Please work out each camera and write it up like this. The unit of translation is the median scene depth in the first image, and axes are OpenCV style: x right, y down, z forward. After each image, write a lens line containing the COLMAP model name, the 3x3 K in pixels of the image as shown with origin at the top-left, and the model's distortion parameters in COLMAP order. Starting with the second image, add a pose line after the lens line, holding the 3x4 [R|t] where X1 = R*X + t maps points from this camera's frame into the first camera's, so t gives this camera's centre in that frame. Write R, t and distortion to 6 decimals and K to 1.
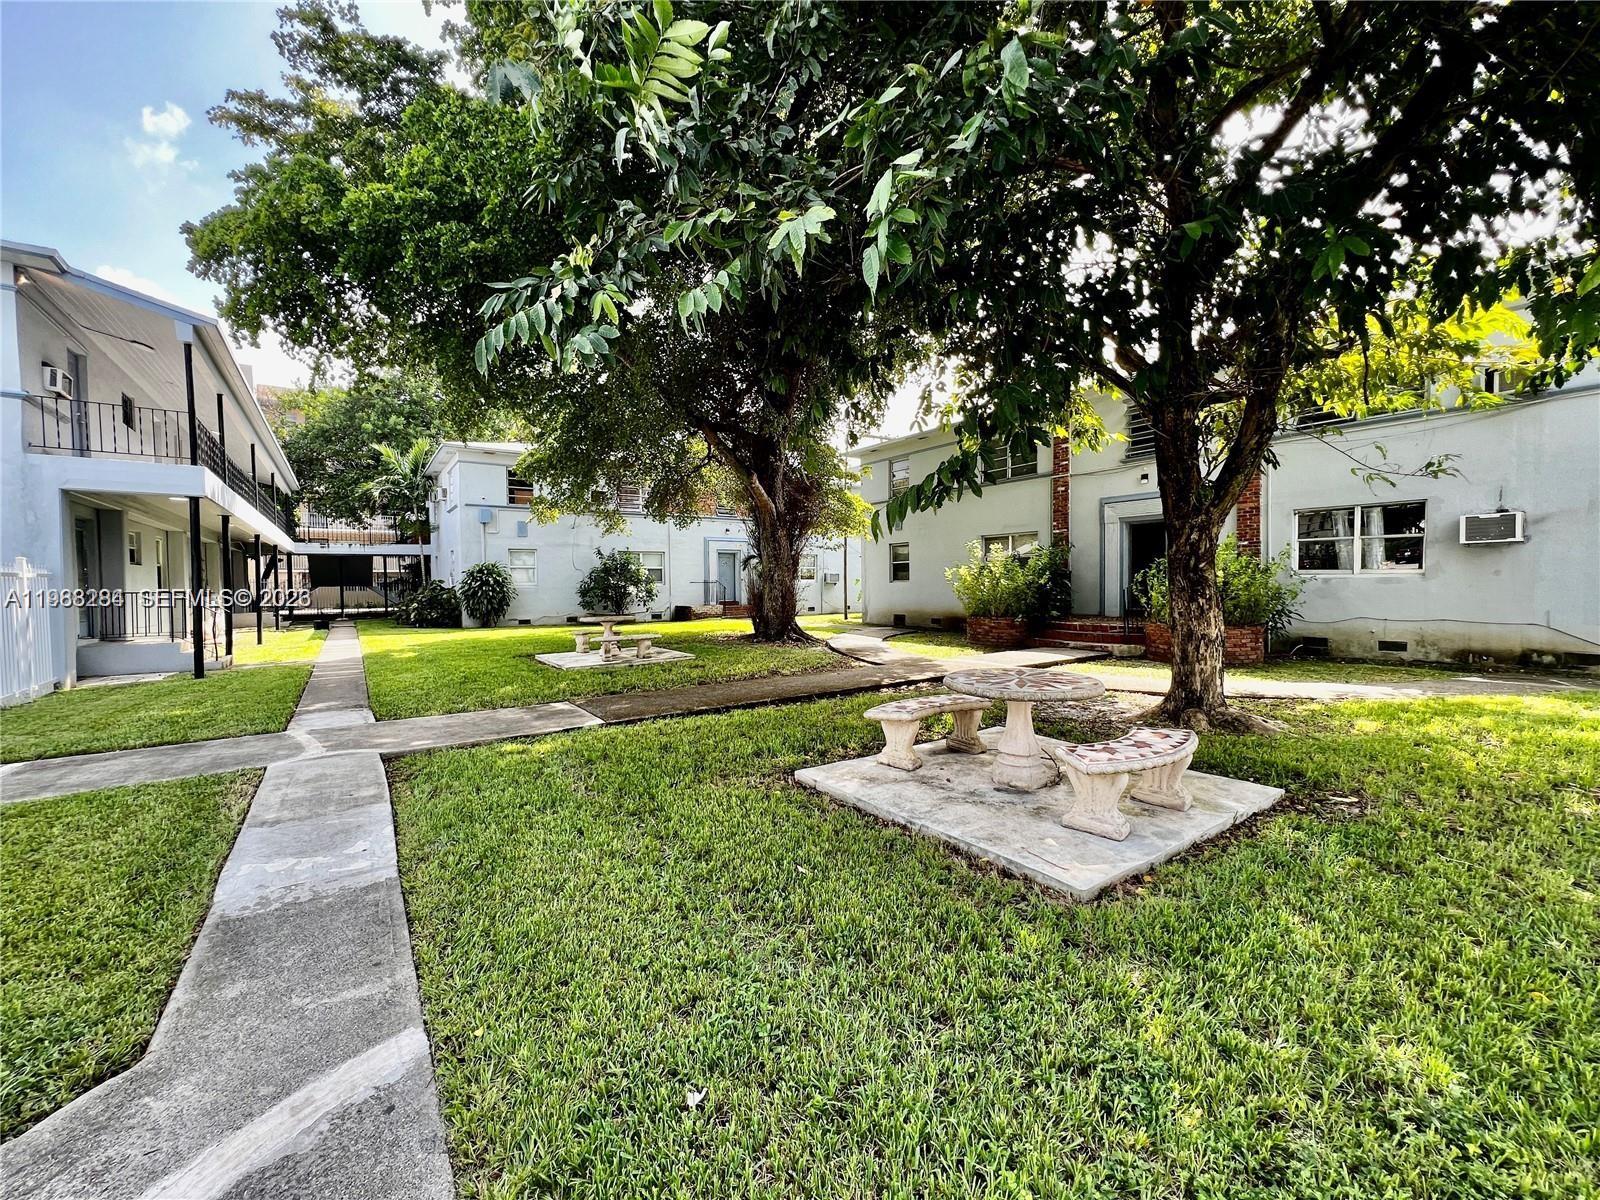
lens RADIAL K [[639.6, 0, 800.4], [0, 639.6, 600.7], [0, 0, 1]] dist [-0.002558, 0.000089]
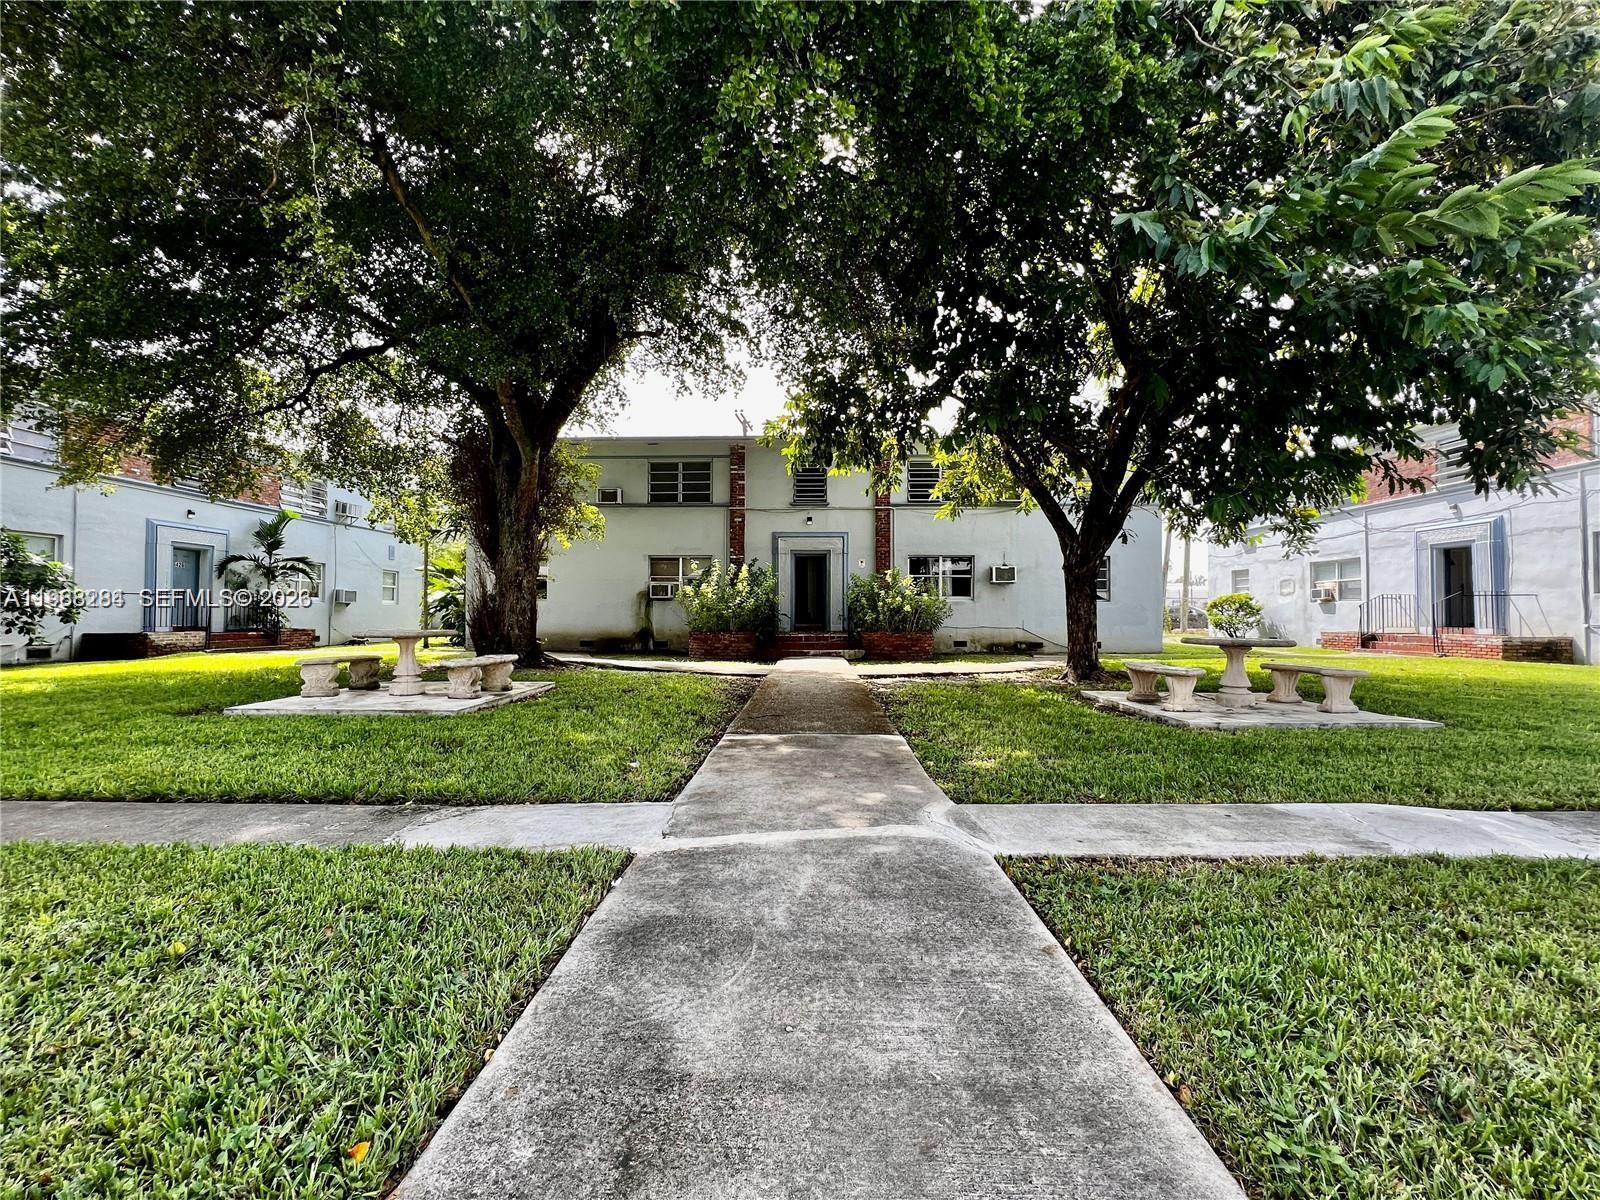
lens RADIAL K [[639.6, 0, 799.2], [0, 639.6, 602.5], [0, 0, 1]] dist [-0.002558, 0.000089]
pose [[0.591656, 0.023457, 0.805849, -0.458440], [0.012977, 0.999170, -0.038612, 0.017049], [-0.806086, 0.033303, 0.590861, 0.263846]]
